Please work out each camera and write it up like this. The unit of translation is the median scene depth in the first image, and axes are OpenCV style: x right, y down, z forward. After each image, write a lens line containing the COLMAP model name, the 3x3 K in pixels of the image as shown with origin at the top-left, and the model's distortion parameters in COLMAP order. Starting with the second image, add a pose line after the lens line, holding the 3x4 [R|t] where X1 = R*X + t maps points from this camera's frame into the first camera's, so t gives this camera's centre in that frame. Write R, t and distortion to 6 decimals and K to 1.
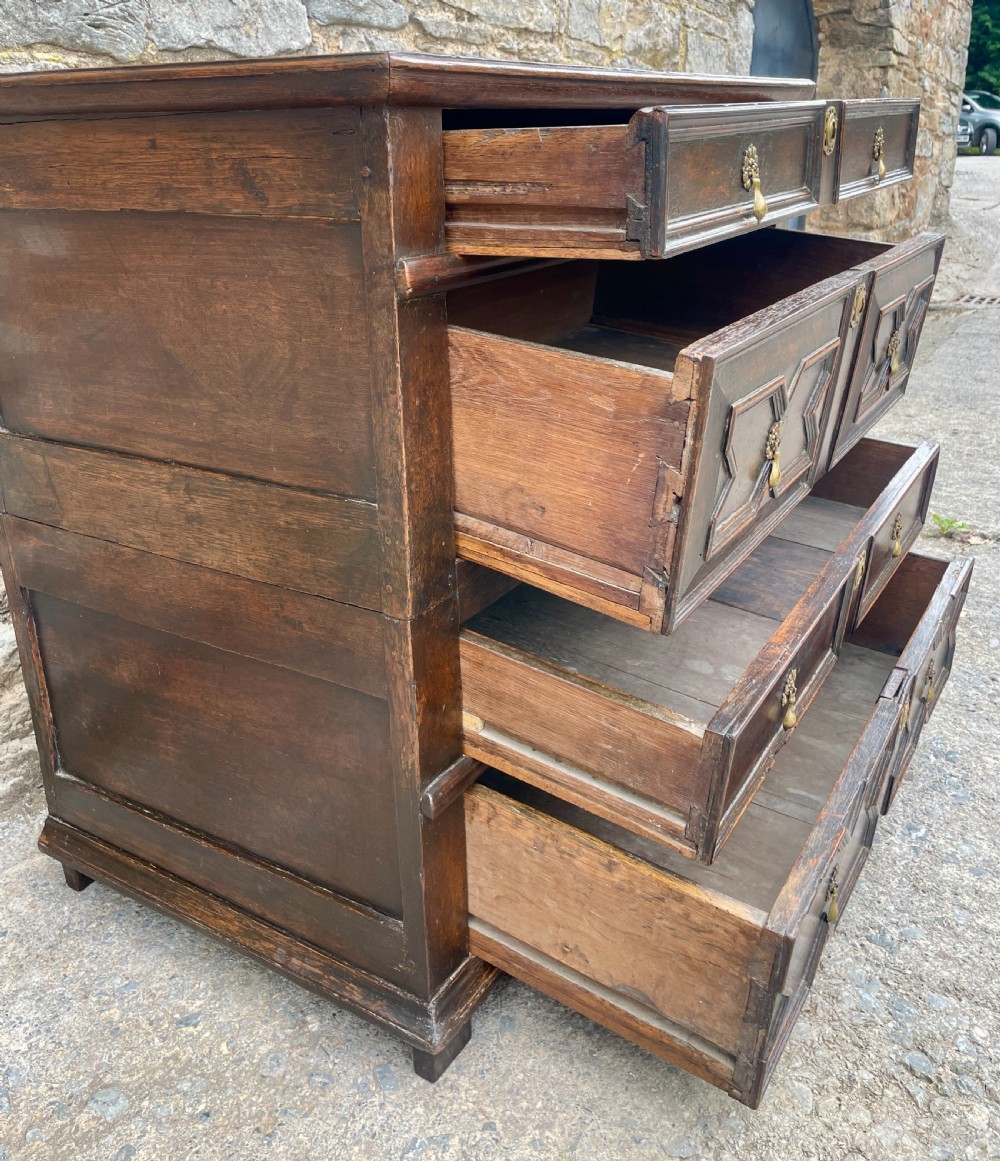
lens RADIAL K [[1022.2, 0, 491.7], [0, 1022.2, 486.7], [0, 0, 1]] dist [0.095316, -0.129934]
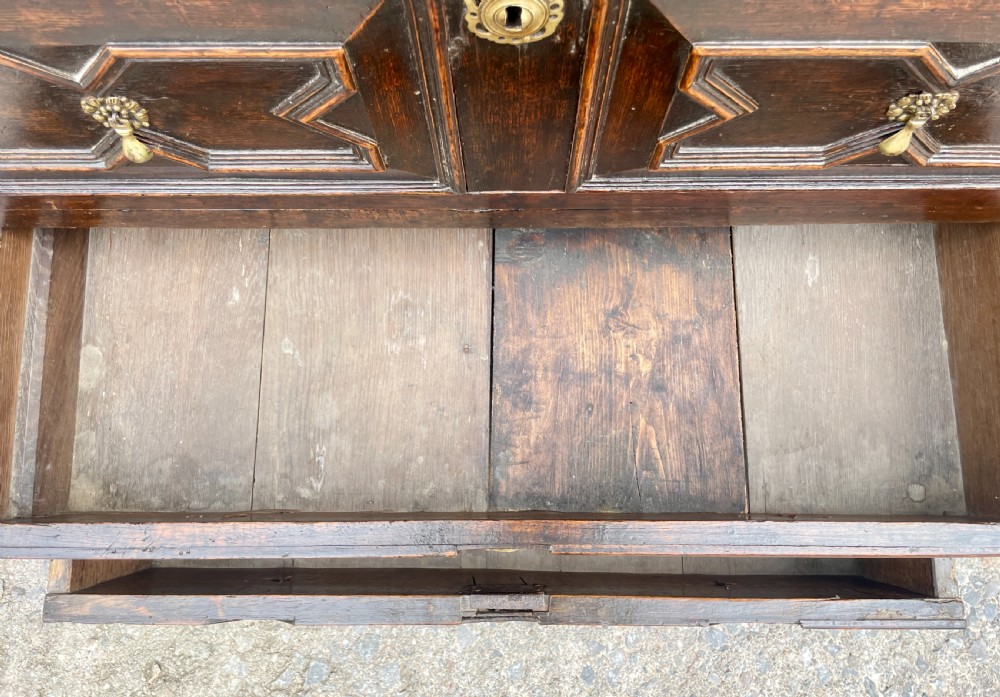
lens RADIAL K [[779.0, 0, 500.2], [0, 779.0, 325.6], [0, 0, 1]] dist [0.083799, -0.127370]
pose [[0.532185, 0.822508, -0.200649, 0.321177], [-0.287434, 0.398453, 0.870986, -0.423429], [0.796342, -0.405852, 0.448467, 0.785469]]
